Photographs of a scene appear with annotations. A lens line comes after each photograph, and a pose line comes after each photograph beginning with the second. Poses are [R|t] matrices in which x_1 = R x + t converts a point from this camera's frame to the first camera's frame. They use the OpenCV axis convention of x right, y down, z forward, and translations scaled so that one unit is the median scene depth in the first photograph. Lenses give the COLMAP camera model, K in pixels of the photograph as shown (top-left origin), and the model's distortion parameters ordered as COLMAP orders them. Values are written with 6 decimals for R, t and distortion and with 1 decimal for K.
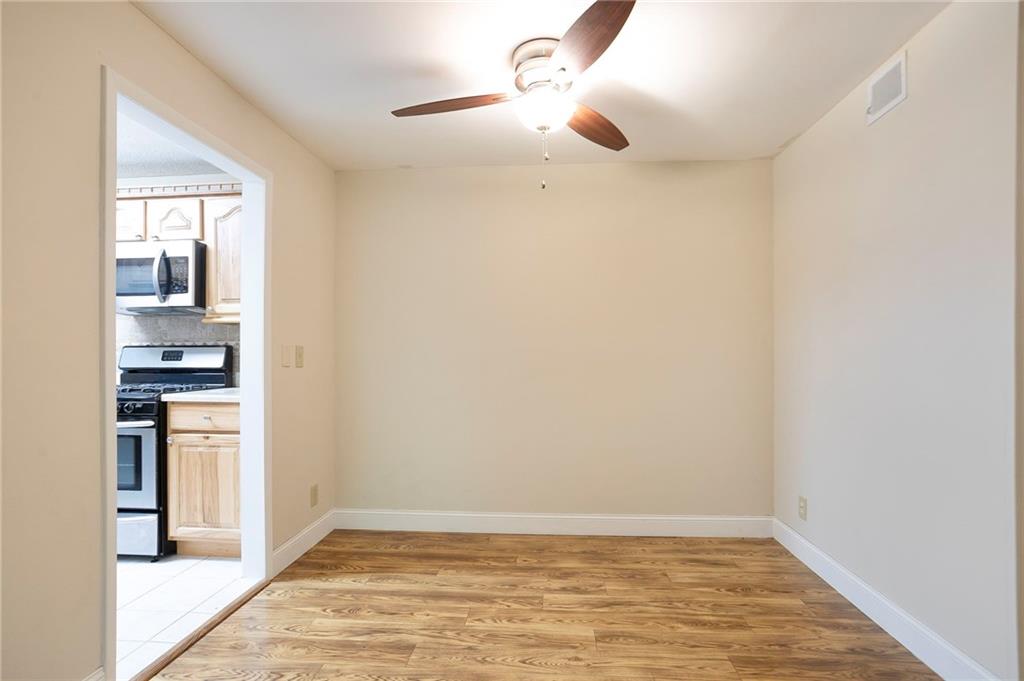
lens RADIAL K [[508.8, 0, 508.2], [0, 508.8, 341.6], [0, 0, 1]] dist [-0.035934, 0.007028]
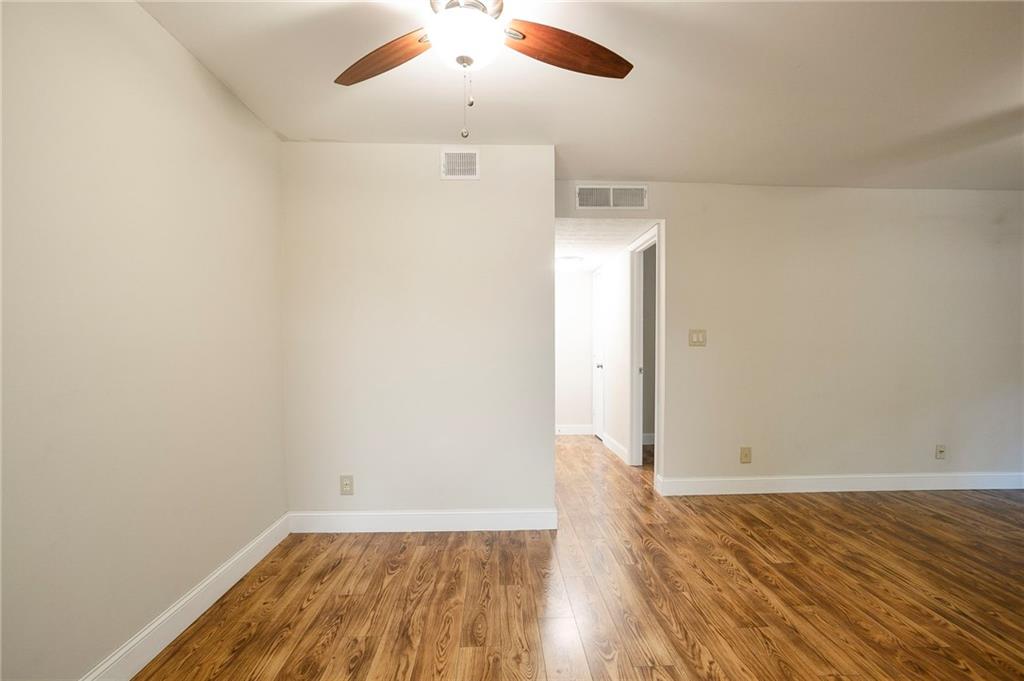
lens RADIAL K [[508.8, 0, 507.4], [0, 508.8, 342.0], [0, 0, 1]] dist [-0.035934, 0.007028]
pose [[-0.103359, 0.000496, 0.994644, -0.679517], [-0.010464, 0.999944, -0.001586, 0.014732], [-0.994589, -0.010572, -0.103348, 0.918992]]
